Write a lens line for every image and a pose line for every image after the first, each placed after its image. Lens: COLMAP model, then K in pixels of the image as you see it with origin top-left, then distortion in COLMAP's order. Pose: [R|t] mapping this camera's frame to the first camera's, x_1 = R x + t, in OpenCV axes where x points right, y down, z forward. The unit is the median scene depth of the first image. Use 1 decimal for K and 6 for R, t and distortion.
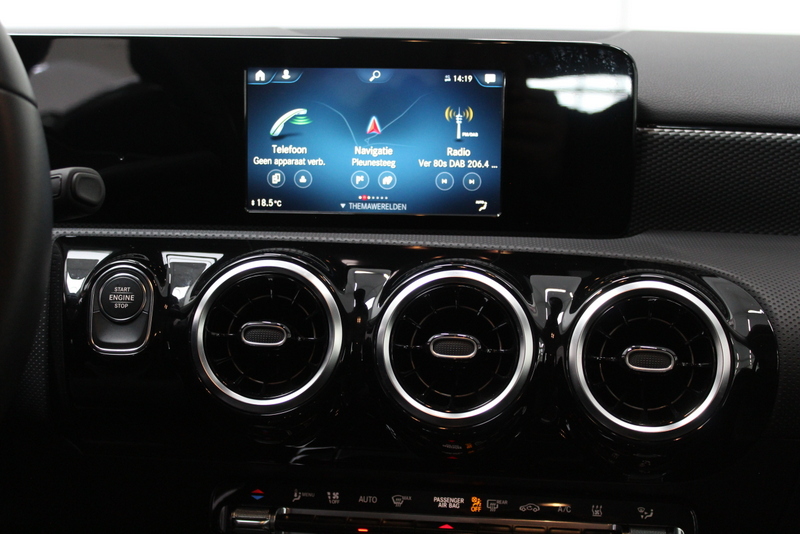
lens RADIAL K [[1318.0, 0, 403.9], [0, 1318.0, 250.3], [0, 0, 1]] dist [0.046735, 0.000000]
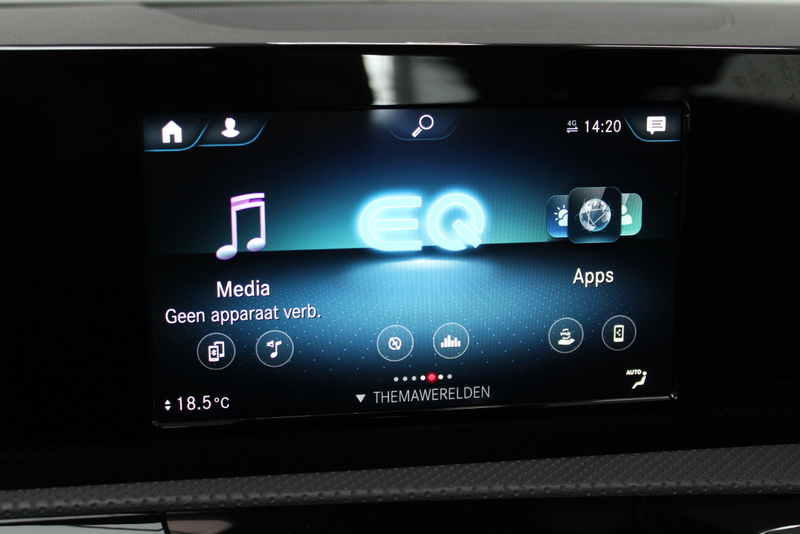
lens RADIAL K [[1107.1, 0, 407.8], [0, 1107.1, 264.1], [0, 0, 1]] dist [0.005335, 0.000000]
pose [[0.979111, -0.053712, 0.196104, -0.109612], [0.045260, 0.997853, 0.047334, -0.104334], [-0.198226, -0.037470, 0.979440, 0.627798]]
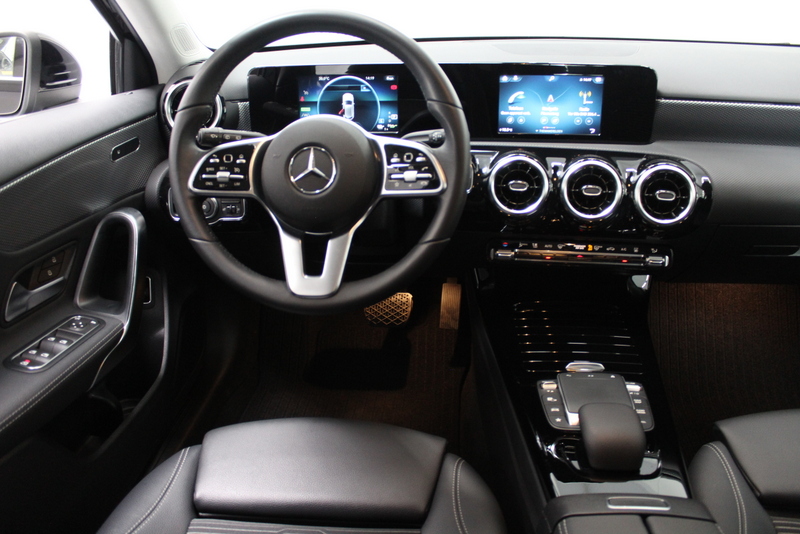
lens RADIAL K [[673.1, 0, 403.2], [0, 673.1, 262.5], [0, 0, 1]] dist [-0.153740, 0.131586]
pose [[0.999055, -0.009251, -0.042465, -0.257199], [0.018621, 0.973970, 0.225911, -0.083603], [0.039270, -0.226489, 0.973222, -0.305178]]
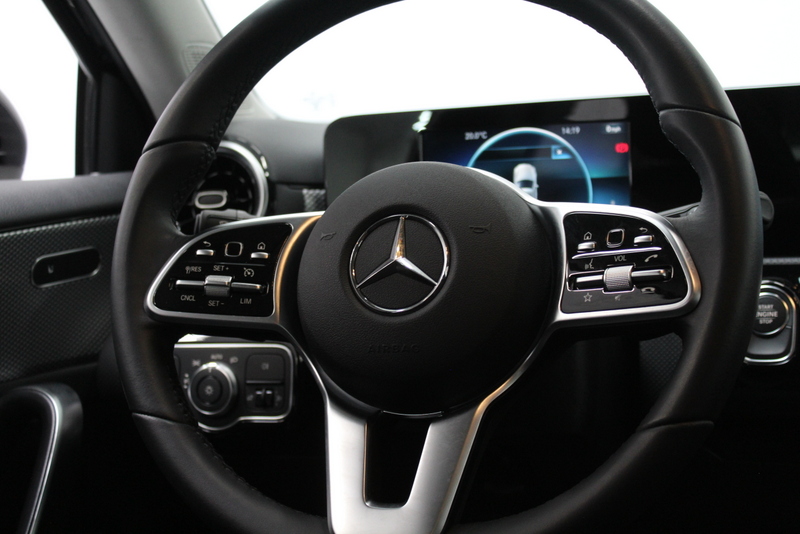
lens RADIAL K [[1318.0, 0, 395.7], [0, 1318.0, 259.0], [0, 0, 1]] dist [0.046735, 0.000000]
pose [[0.953405, -0.029464, -0.300252, -0.166679], [0.001256, 0.995599, -0.093708, 0.089264], [0.301691, 0.088964, 0.949246, -0.150257]]
